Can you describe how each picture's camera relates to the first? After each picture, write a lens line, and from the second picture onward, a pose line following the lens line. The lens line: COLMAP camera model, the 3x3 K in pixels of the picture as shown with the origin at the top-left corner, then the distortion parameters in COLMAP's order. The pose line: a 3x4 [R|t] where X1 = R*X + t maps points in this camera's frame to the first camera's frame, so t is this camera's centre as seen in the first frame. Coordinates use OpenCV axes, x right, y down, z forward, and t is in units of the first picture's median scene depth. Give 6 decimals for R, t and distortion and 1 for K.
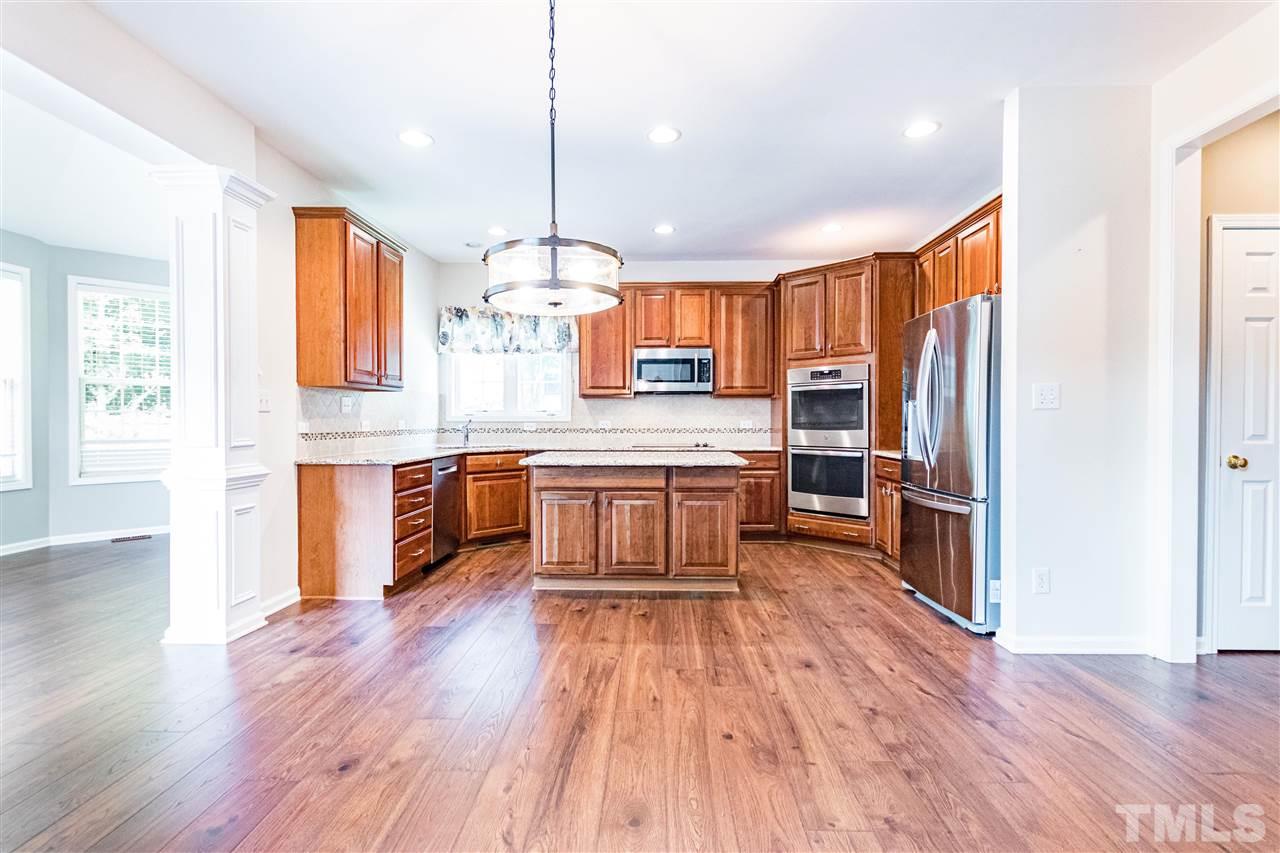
lens RADIAL K [[589.7, 0, 641.3], [0, 589.7, 425.6], [0, 0, 1]] dist [0.002057, 0.000210]
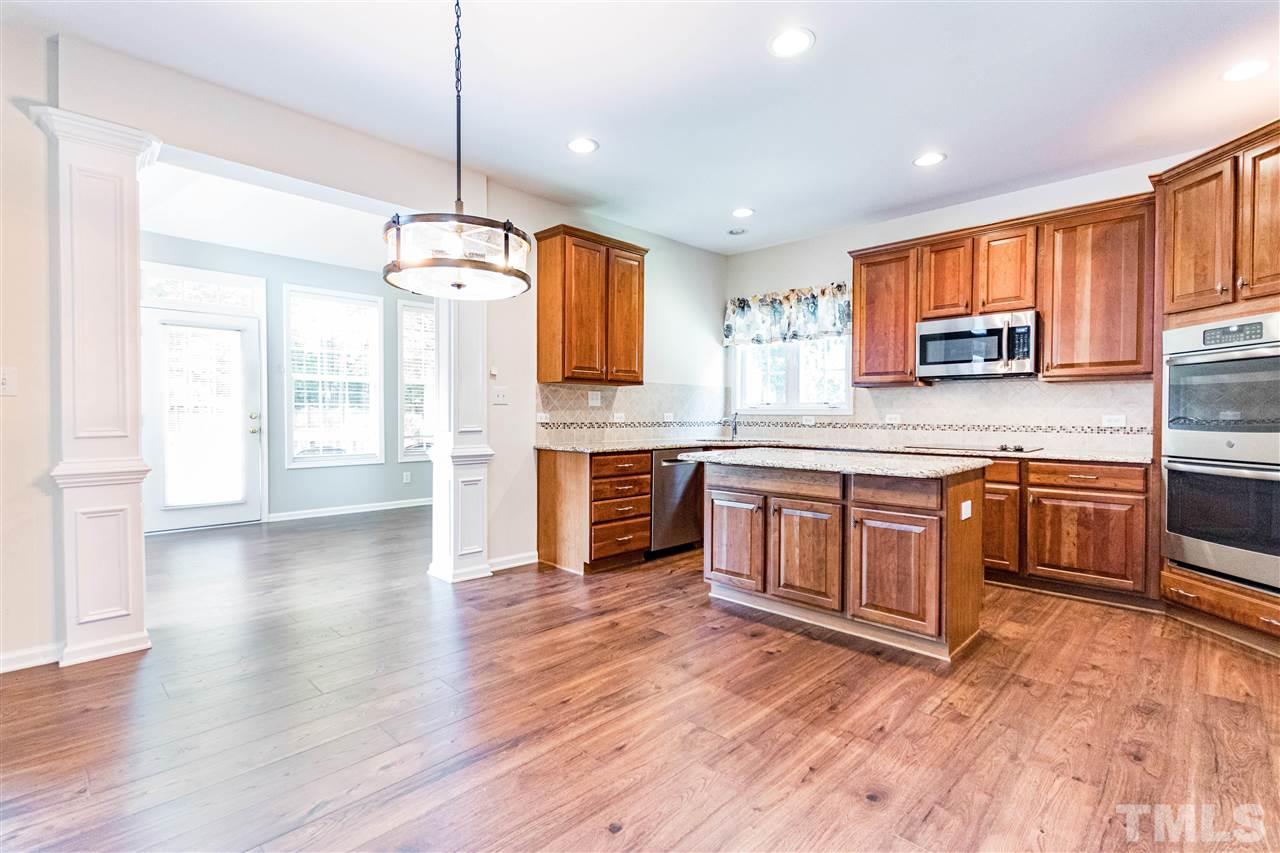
lens RADIAL K [[589.7, 0, 640.4], [0, 589.7, 422.9], [0, 0, 1]] dist [0.002057, 0.000210]
pose [[0.734742, 0.013248, -0.678217, 0.364535], [-0.011364, 0.999909, 0.007221, 0.002656], [0.678251, 0.002402, 0.734826, 0.253251]]
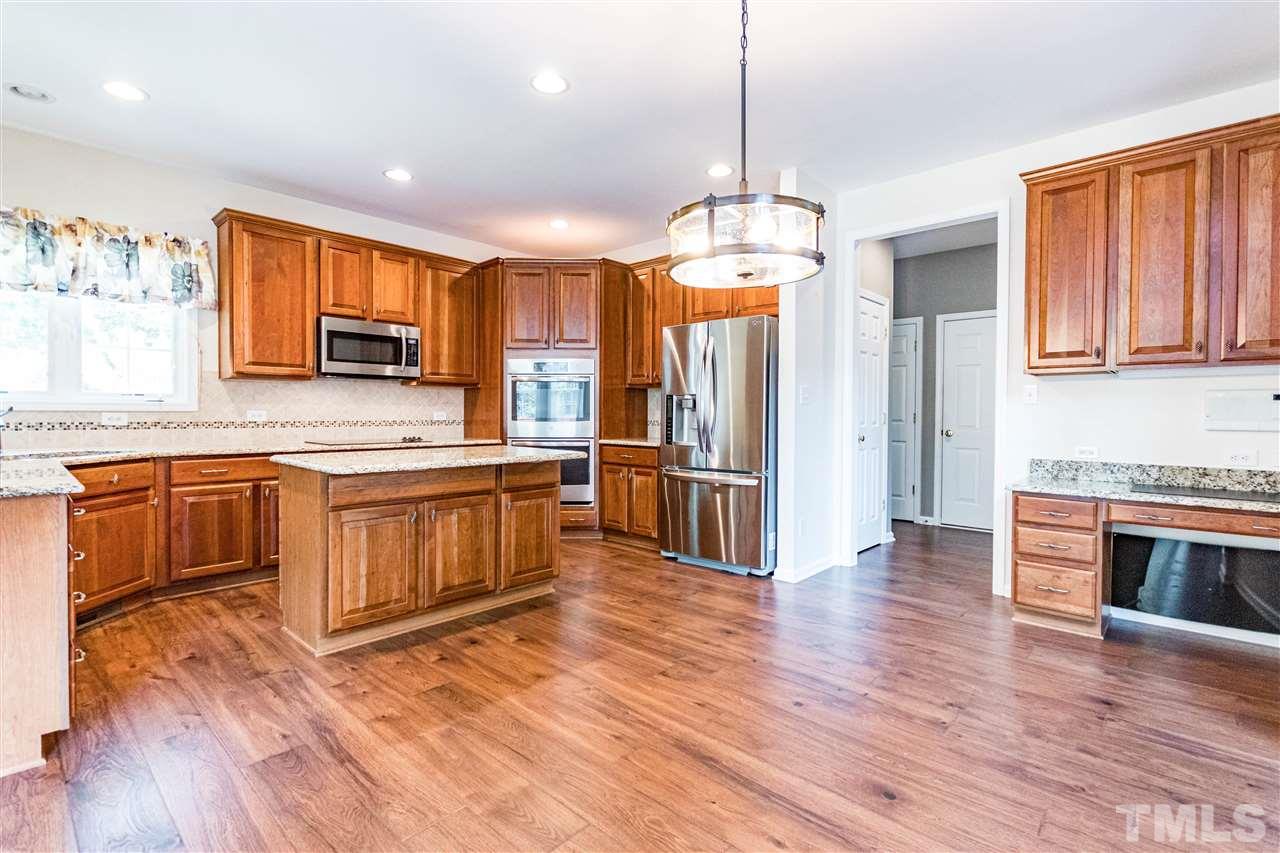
lens RADIAL K [[589.7, 0, 642.5], [0, 589.7, 419.2], [0, 0, 1]] dist [0.002057, 0.000210]
pose [[0.654534, -0.003102, 0.756026, -0.459697], [0.002212, 0.999995, 0.002188, 0.002518], [-0.756029, 0.000240, 0.654538, 0.275662]]
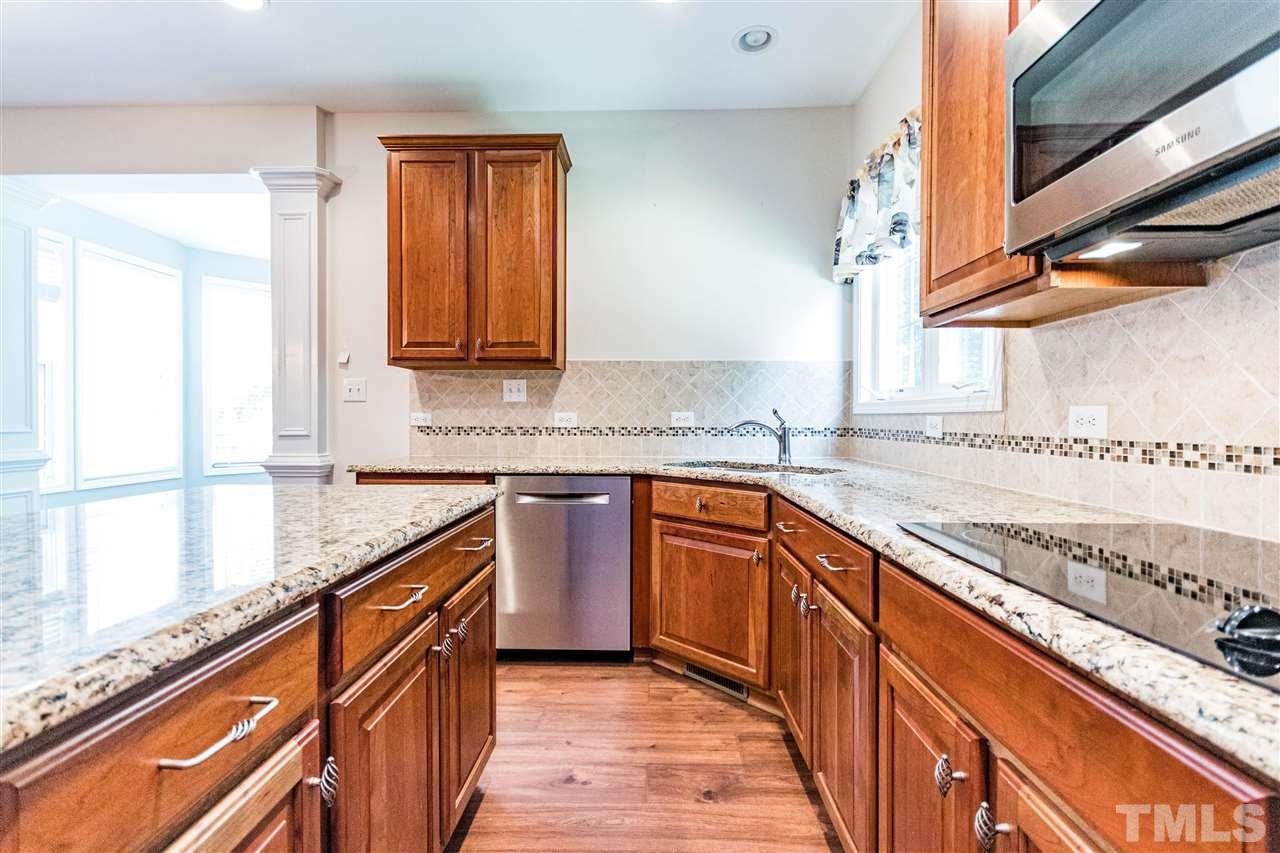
lens RADIAL K [[589.7, 0, 642.4], [0, 589.7, 426.4], [0, 0, 1]] dist [0.002057, 0.000210]
pose [[0.013682, 0.012405, -0.999829, 0.271240], [-0.013017, 0.999841, 0.012227, -0.000855], [0.999822, 0.012847, 0.013842, 1.266967]]
